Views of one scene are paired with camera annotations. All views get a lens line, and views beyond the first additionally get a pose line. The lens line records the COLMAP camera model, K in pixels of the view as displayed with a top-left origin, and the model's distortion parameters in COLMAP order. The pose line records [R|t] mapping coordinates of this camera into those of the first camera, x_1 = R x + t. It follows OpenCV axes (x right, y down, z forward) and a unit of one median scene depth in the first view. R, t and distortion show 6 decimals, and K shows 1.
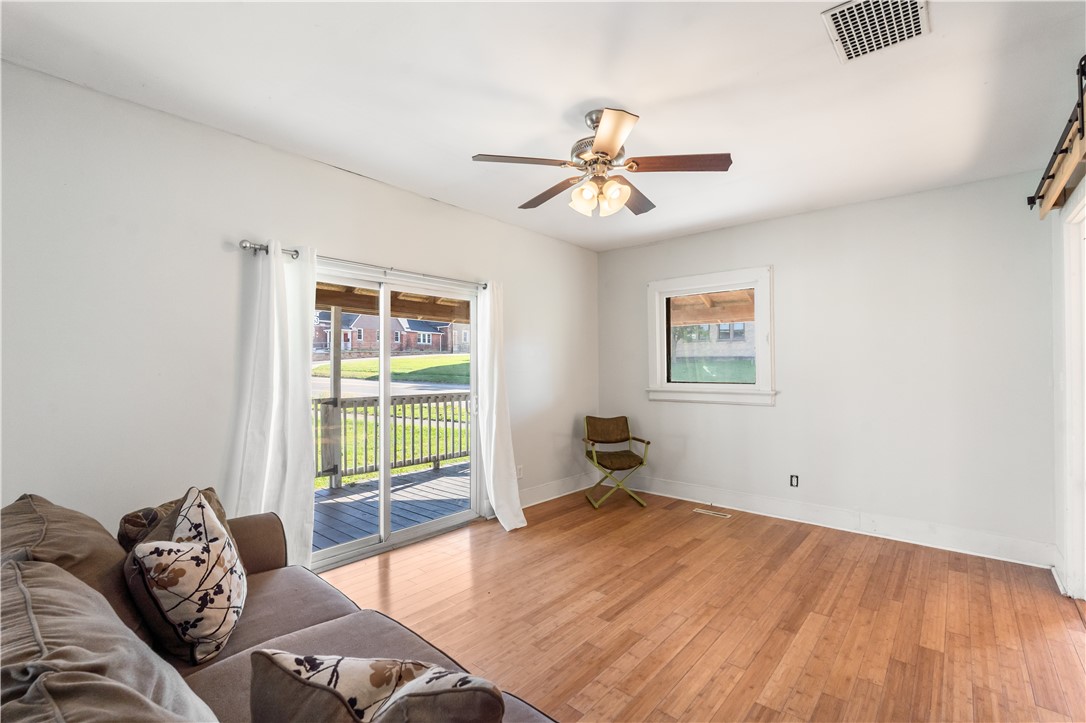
lens RADIAL K [[486.6, 0, 541.9], [0, 486.6, 361.5], [0, 0, 1]] dist [0.000866, -0.000508]
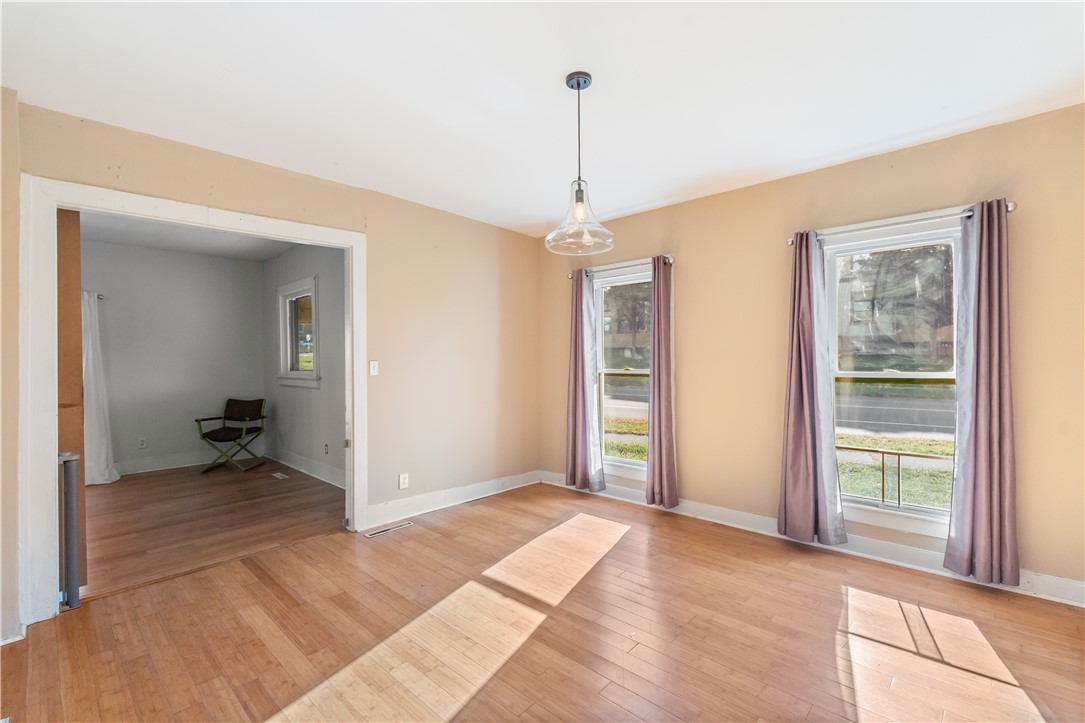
lens RADIAL K [[486.2, 0, 543.0], [0, 486.2, 363.0], [0, 0, 1]] dist [0.000866, -0.000508]
pose [[0.999042, -0.003929, -0.043580, 0.992319], [0.004904, 0.999740, 0.022274, 0.000977], [0.043481, -0.022466, 0.998802, -0.184488]]
